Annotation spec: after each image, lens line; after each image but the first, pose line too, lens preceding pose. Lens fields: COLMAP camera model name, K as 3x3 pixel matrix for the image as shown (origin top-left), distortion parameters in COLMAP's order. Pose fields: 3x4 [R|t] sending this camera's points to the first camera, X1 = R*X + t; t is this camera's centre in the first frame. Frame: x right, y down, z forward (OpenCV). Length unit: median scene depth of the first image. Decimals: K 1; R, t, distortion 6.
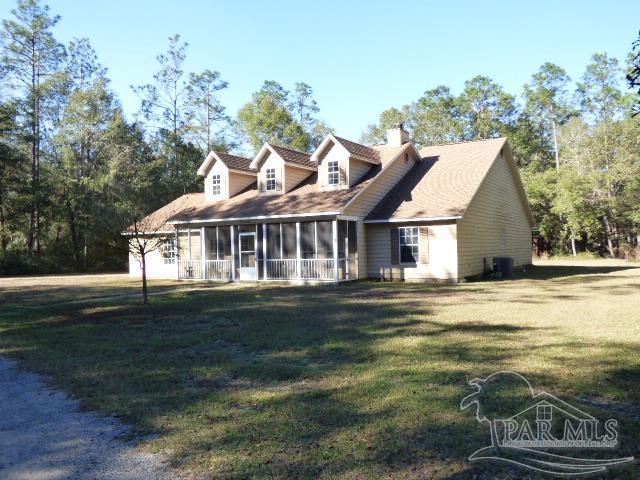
lens RADIAL K [[535.5, 0, 320.0], [0, 535.5, 240.0], [0, 0, 1]] dist [-0.009102, -0.005966]
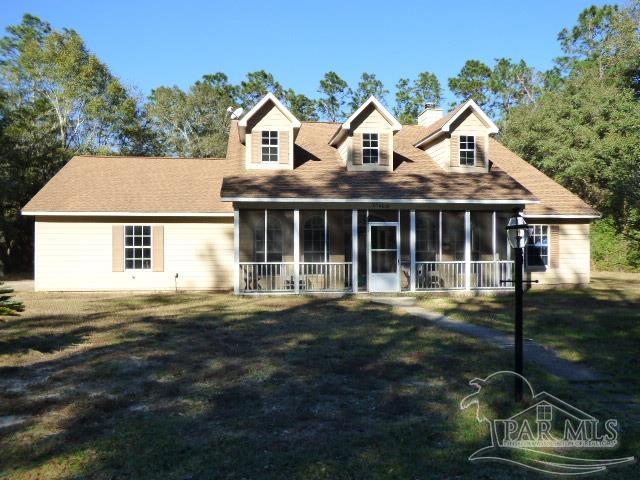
lens RADIAL K [[554.5, 0, 320.0], [0, 554.5, 217.8], [0, 0, 1]] dist [-0.011589, -0.003587]
pose [[0.786974, 0.052720, 0.614730, -0.630131], [-0.022888, 0.998151, -0.056302, 0.022615], [-0.616561, 0.030238, 0.786726, 0.498582]]
